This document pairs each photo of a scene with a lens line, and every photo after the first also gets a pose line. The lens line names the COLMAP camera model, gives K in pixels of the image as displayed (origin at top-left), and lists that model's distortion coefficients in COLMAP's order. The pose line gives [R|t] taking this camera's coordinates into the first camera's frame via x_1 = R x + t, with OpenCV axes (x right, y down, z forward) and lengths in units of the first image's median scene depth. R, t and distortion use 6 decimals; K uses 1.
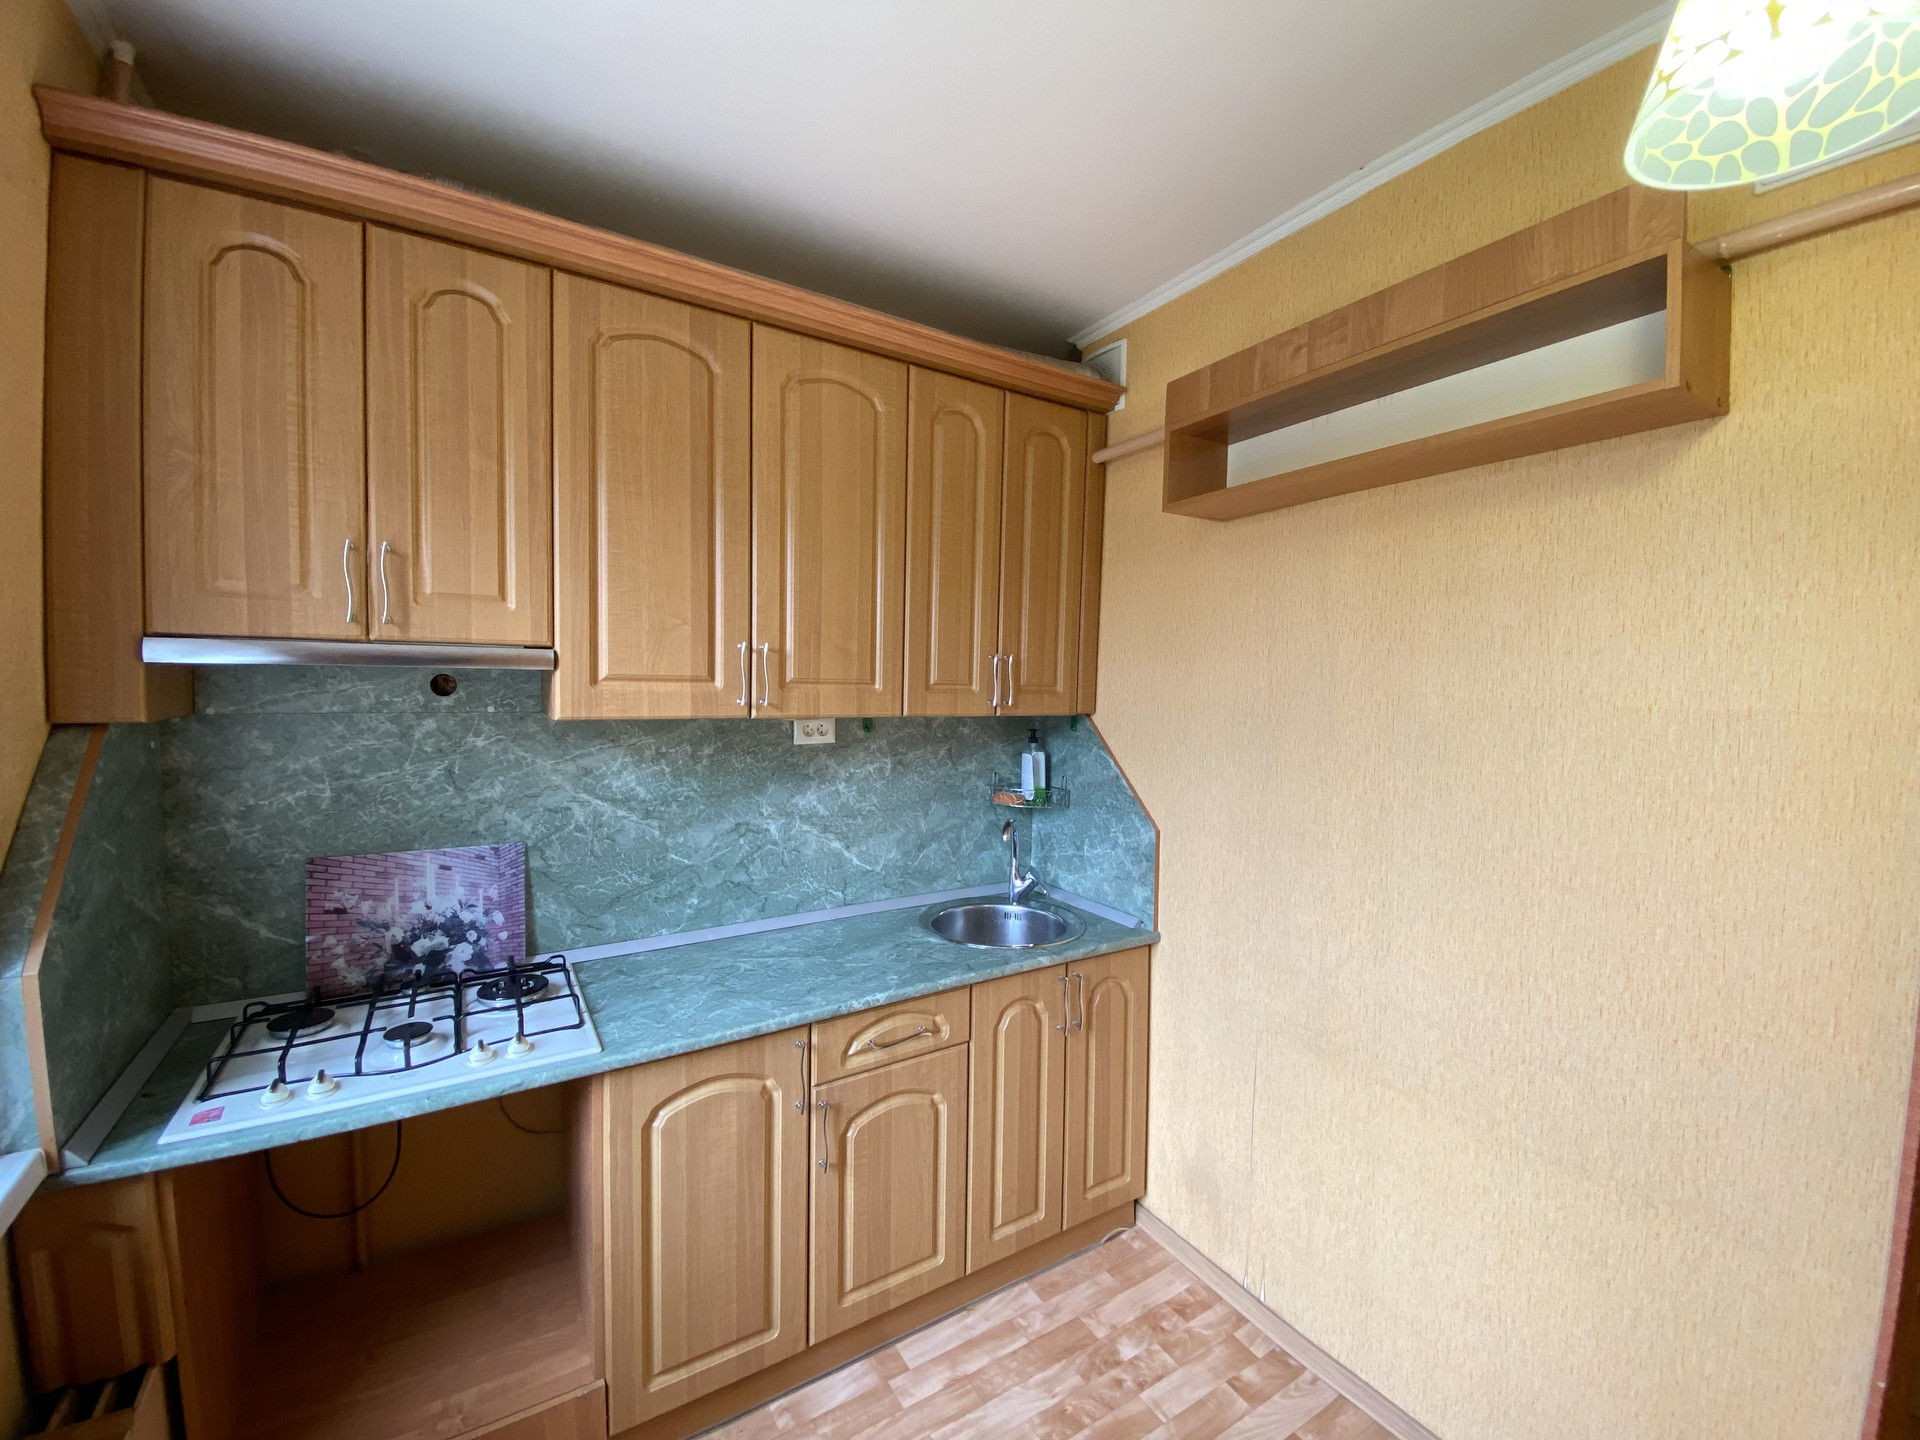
lens RADIAL K [[785.3, 0, 969.0], [0, 785.3, 709.2], [0, 0, 1]] dist [0.006652, -0.013560]
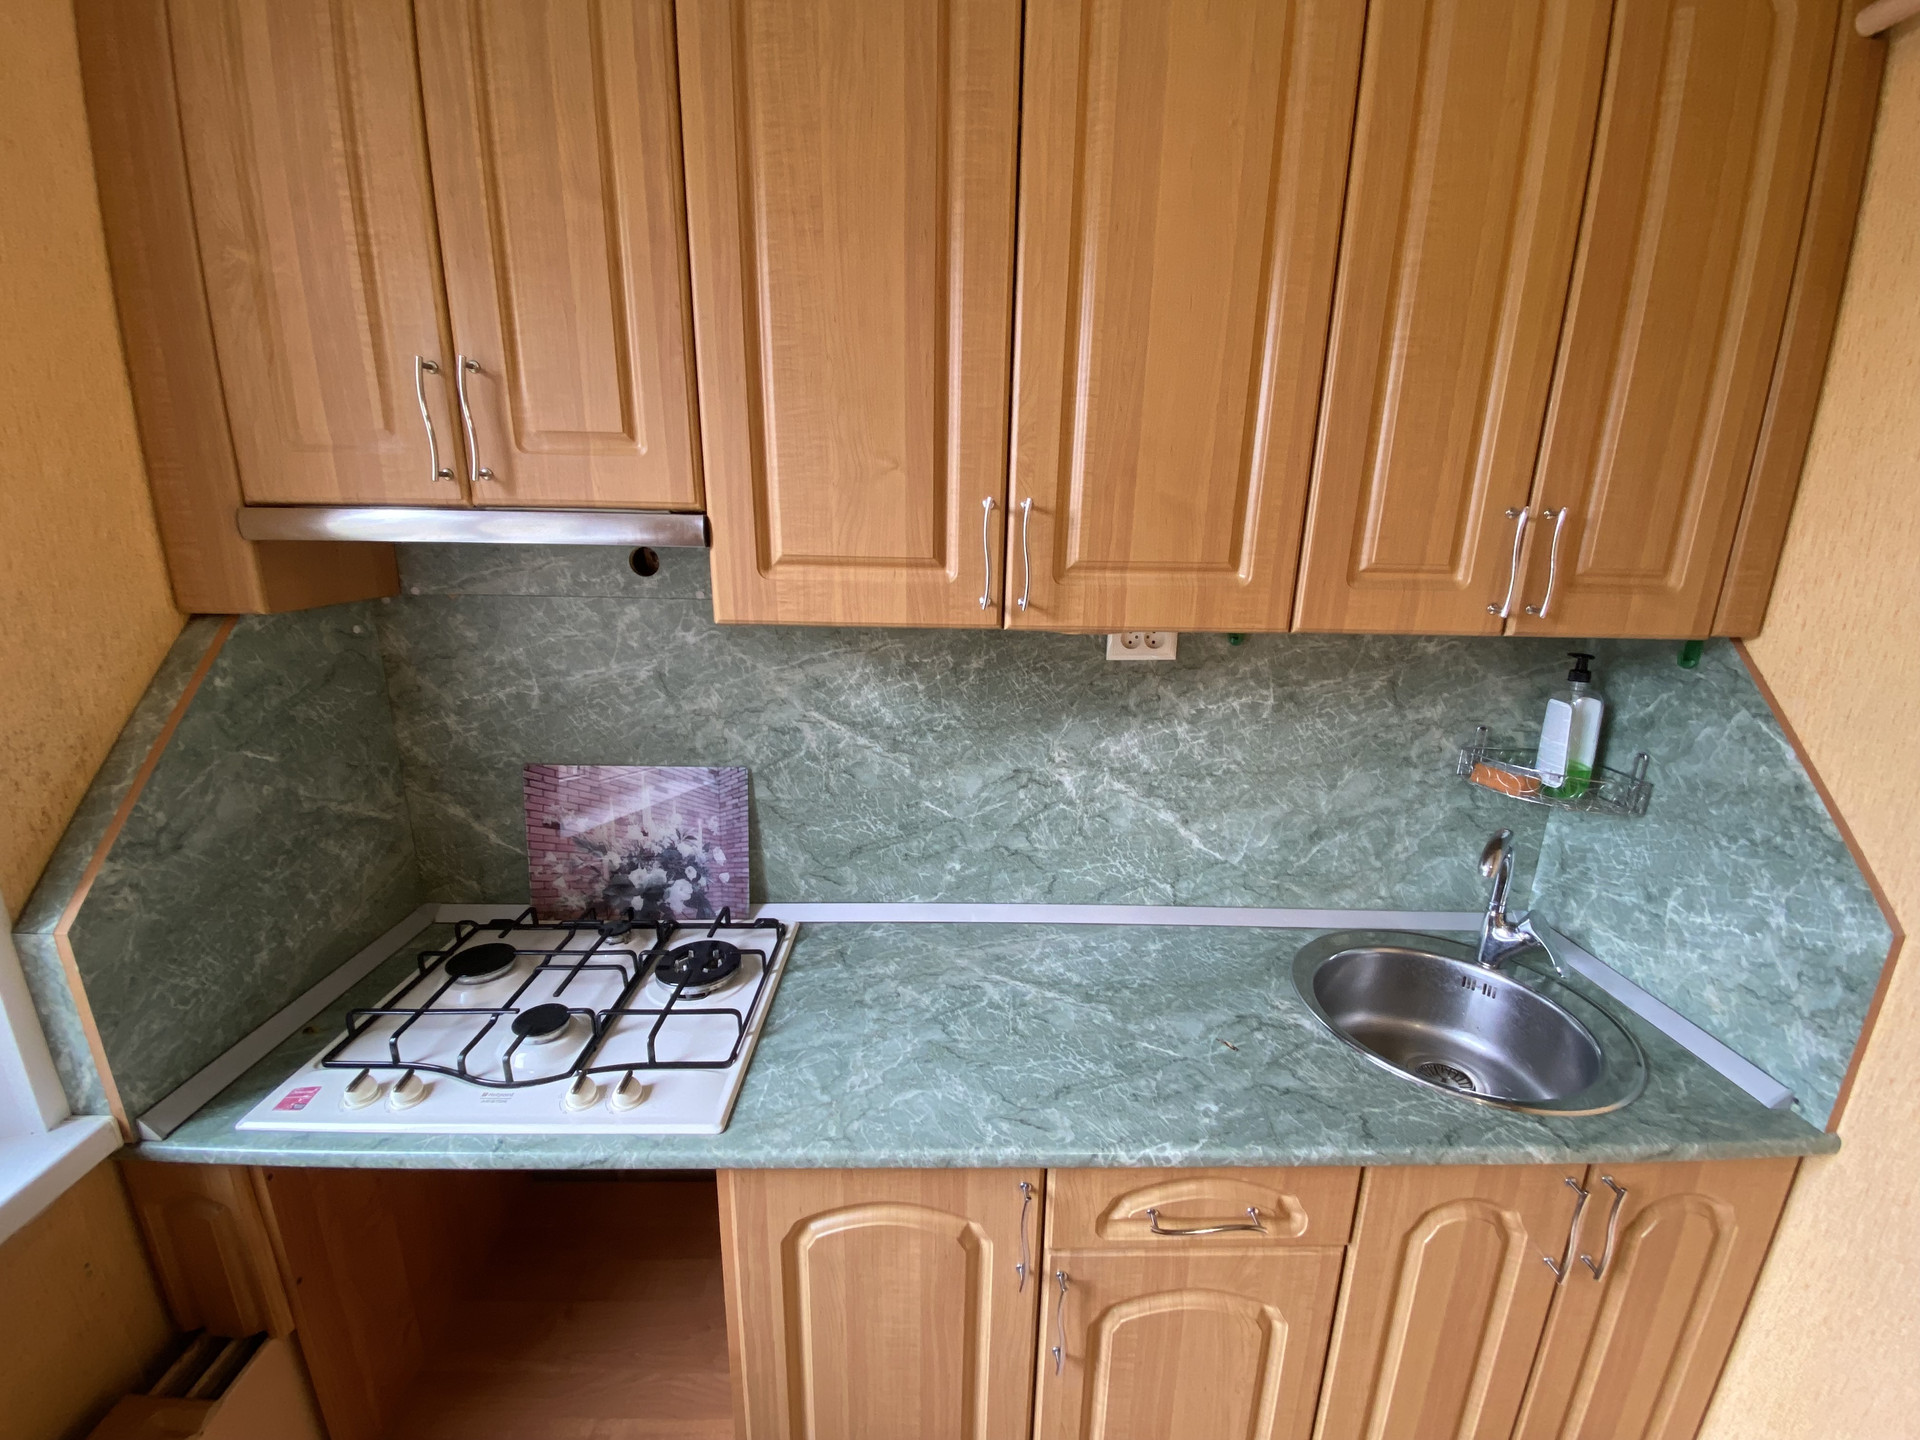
lens RADIAL K [[785.3, 0, 949.3], [0, 785.3, 719.2], [0, 0, 1]] dist [0.006652, -0.013560]
pose [[0.847707, 0.125759, -0.515342, 0.000284], [-0.020725, 0.978602, 0.204716, -0.044849], [0.530060, -0.162858, 0.832174, 0.509809]]
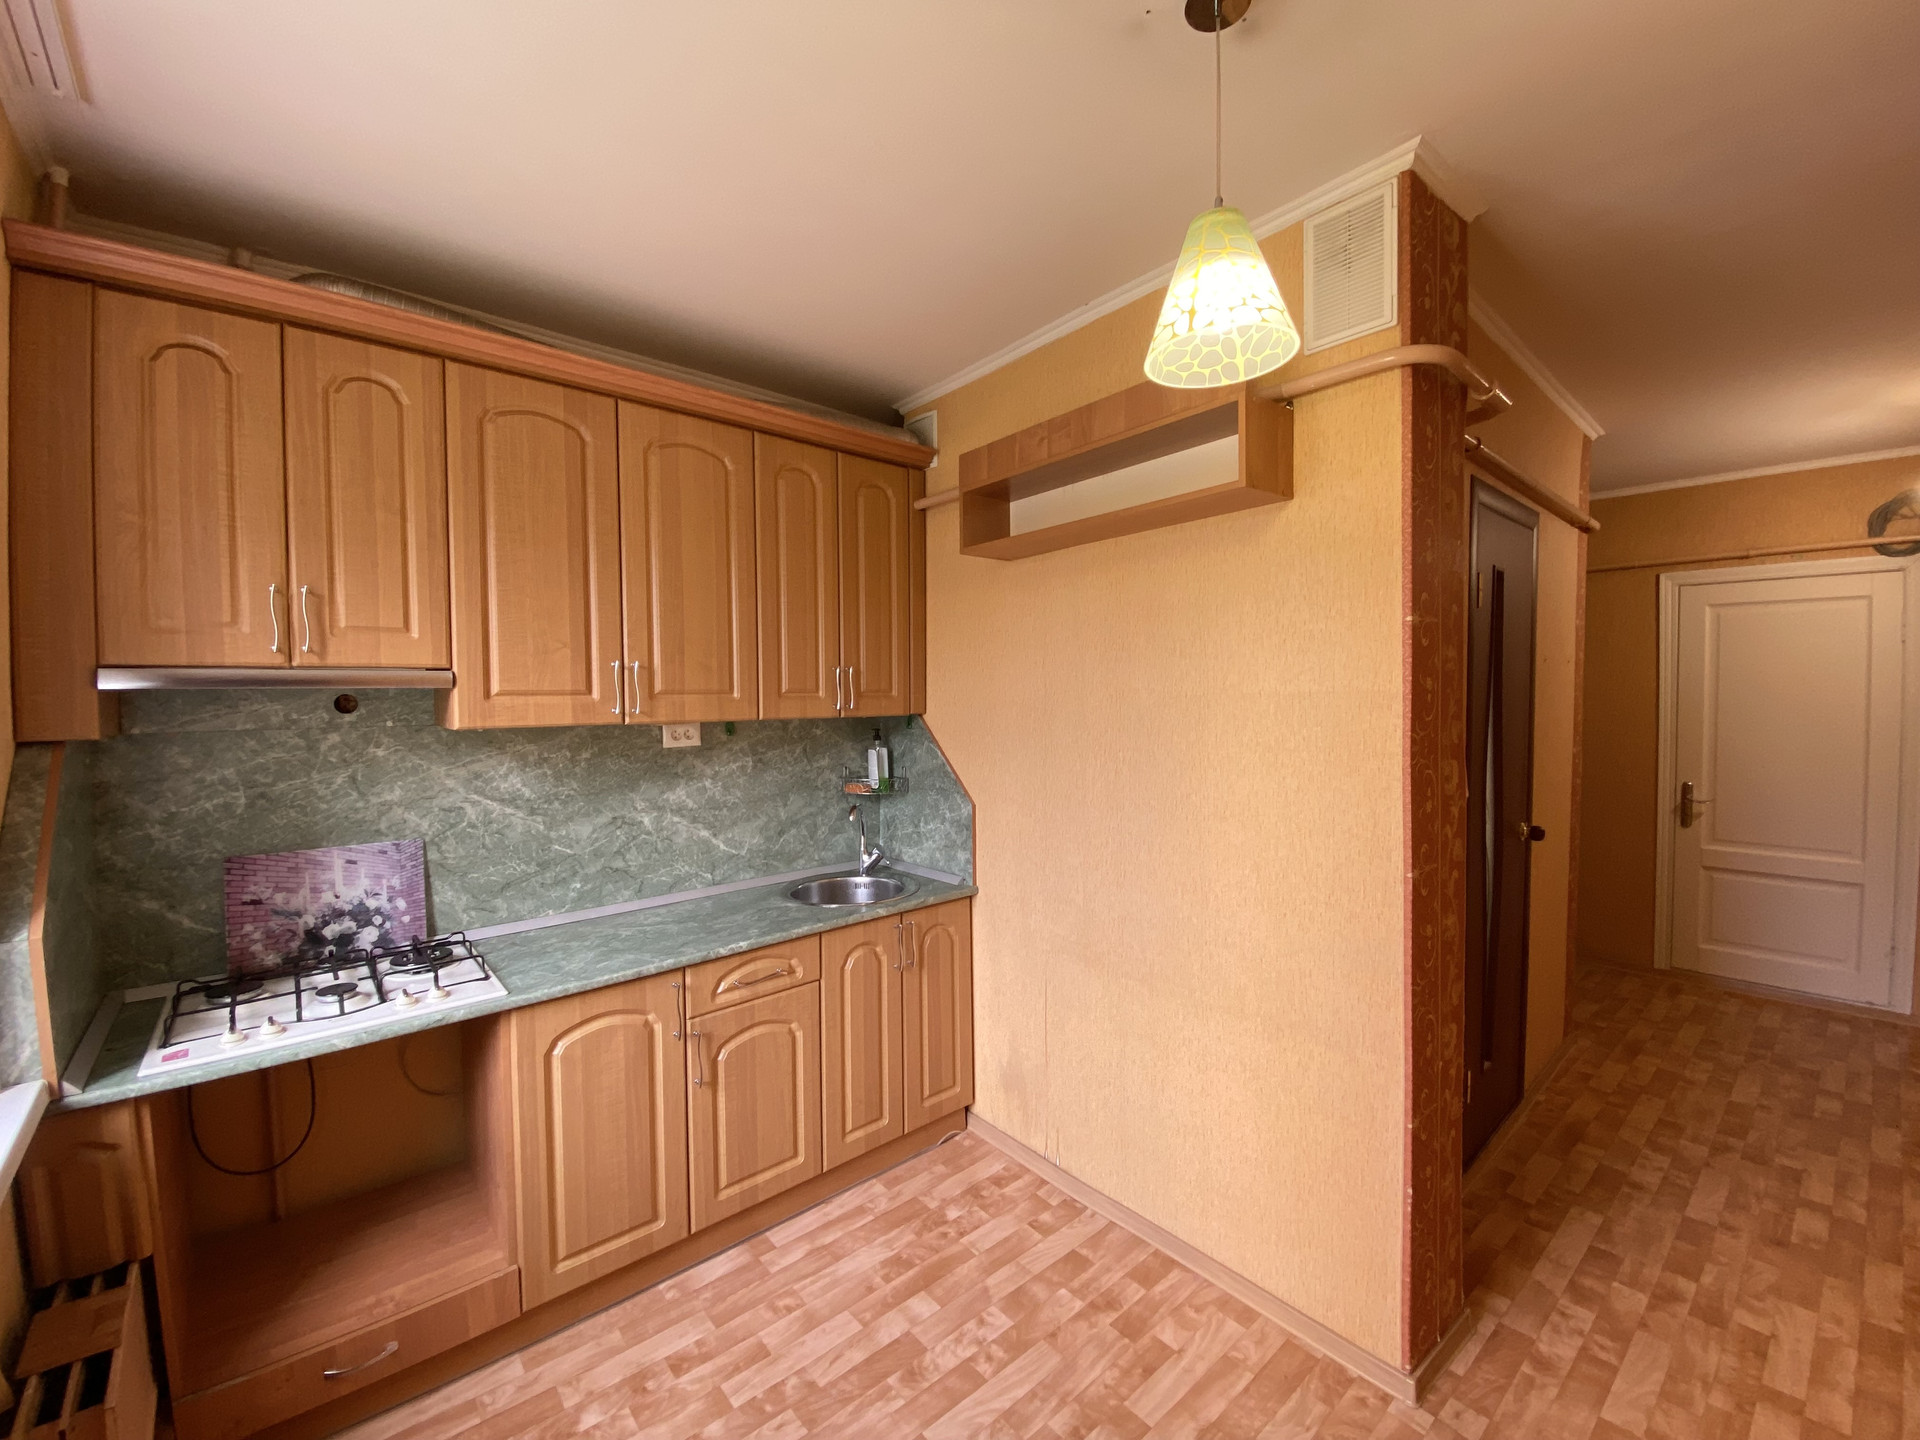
lens RADIAL K [[785.3, 0, 972.4], [0, 785.3, 709.0], [0, 0, 1]] dist [0.006652, -0.013560]
pose [[0.987879, -0.031049, 0.152091, 0.069225], [0.033154, 0.999386, -0.011322, 0.021159], [-0.151646, 0.016227, 0.988302, -0.291393]]
